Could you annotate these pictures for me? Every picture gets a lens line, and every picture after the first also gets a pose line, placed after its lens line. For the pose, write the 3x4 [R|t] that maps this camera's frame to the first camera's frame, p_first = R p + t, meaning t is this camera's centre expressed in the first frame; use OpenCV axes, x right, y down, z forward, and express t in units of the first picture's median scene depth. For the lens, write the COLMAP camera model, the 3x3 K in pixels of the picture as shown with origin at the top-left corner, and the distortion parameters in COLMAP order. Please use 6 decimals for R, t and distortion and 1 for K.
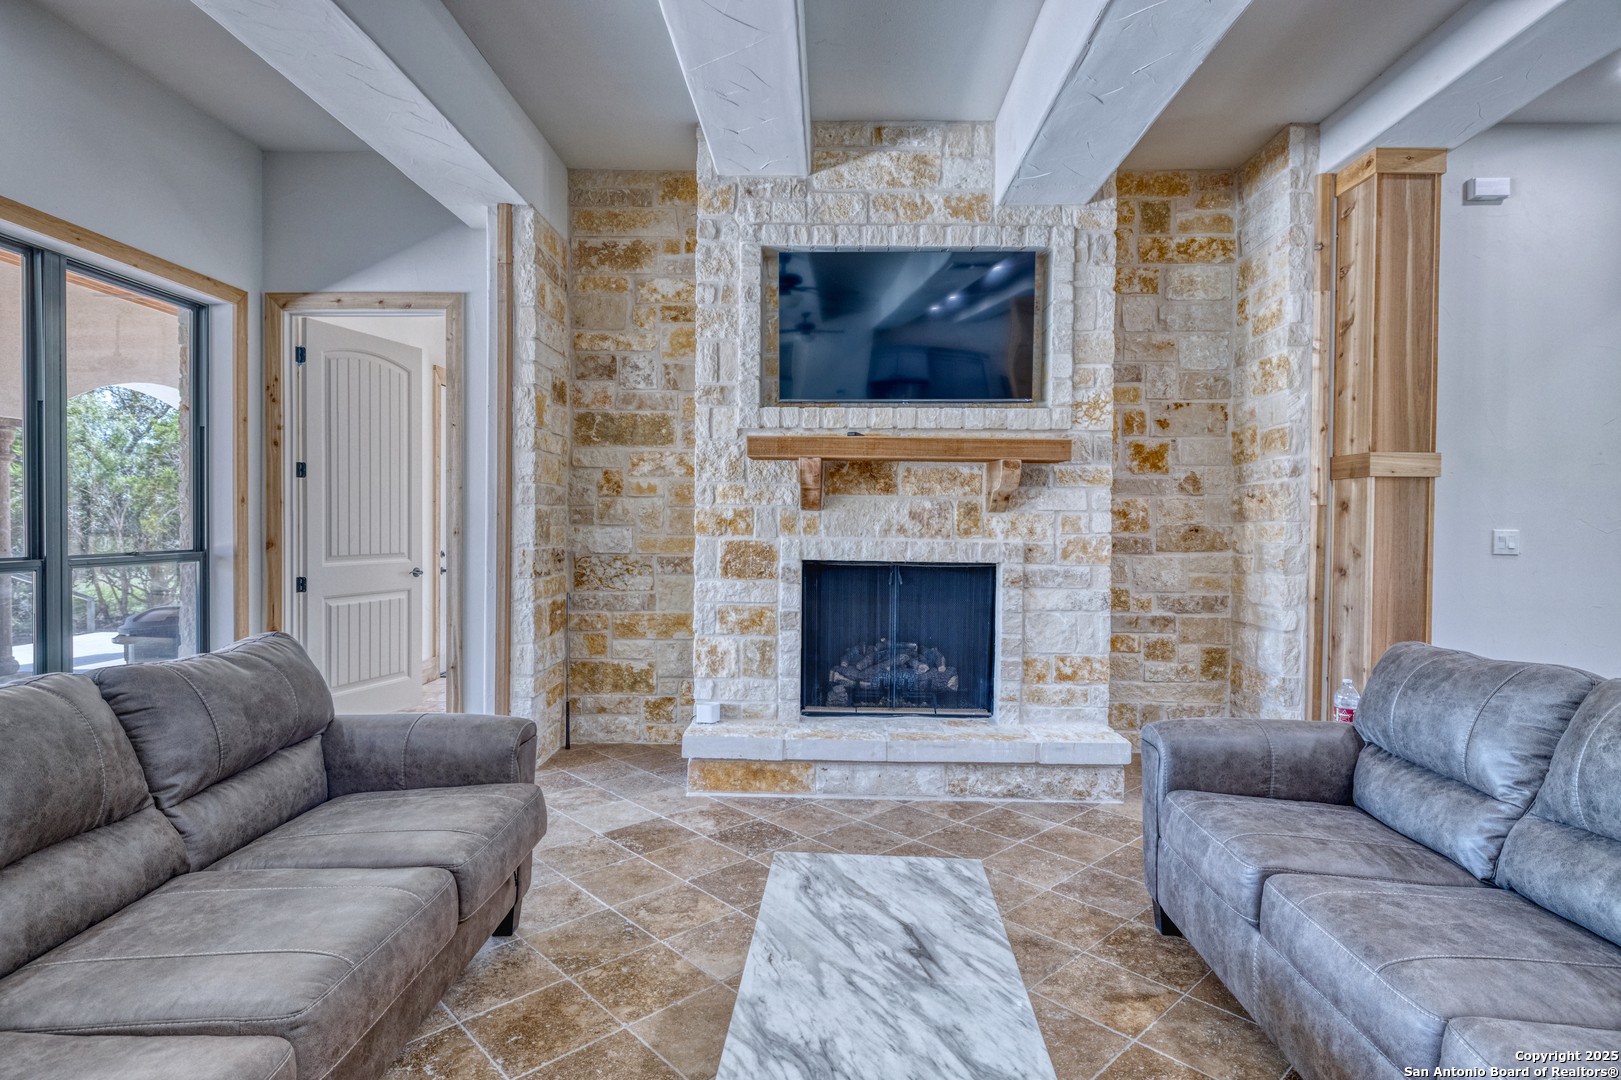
lens RADIAL K [[833.0, 0, 813.7], [0, 833.0, 538.6], [0, 0, 1]] dist [0.003027, 0.000430]
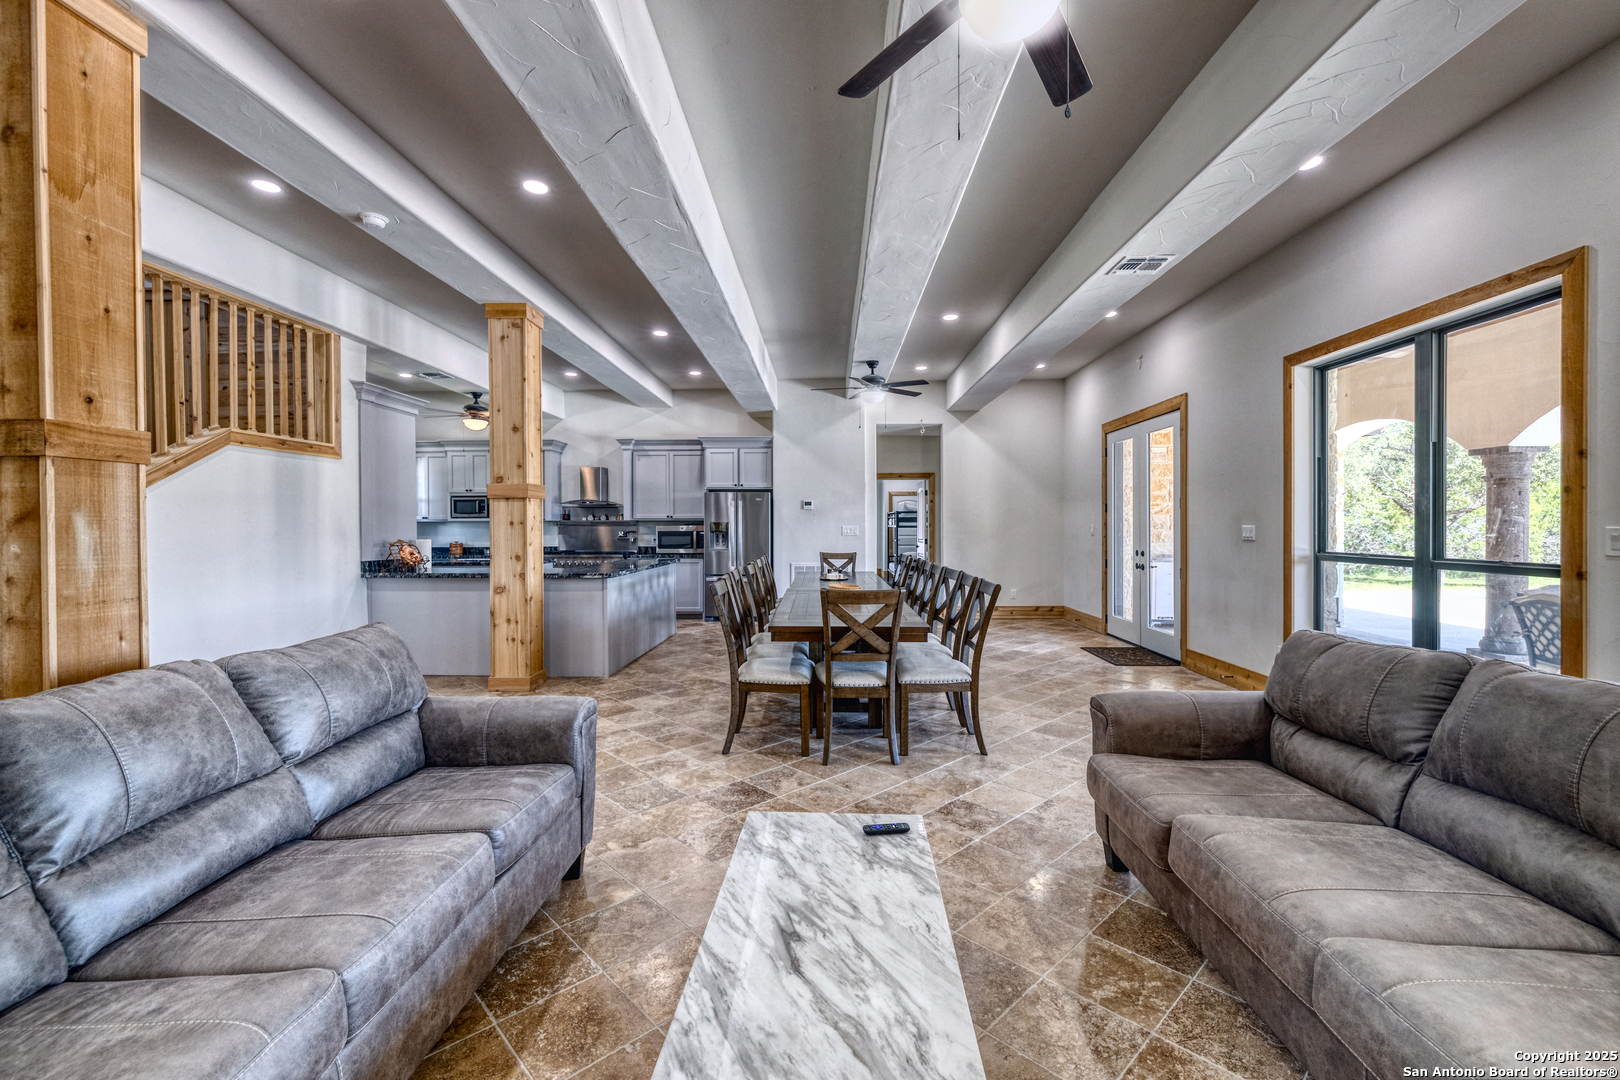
lens RADIAL K [[681.4, 0, 815.8], [0, 681.4, 537.9], [0, 0, 1]] dist [-0.000436, -0.000880]
pose [[-0.999933, 0.011022, -0.003477, 0.092345], [0.010911, 0.999475, 0.030495, -0.039073], [0.003812, 0.030455, -0.999529, 1.847849]]
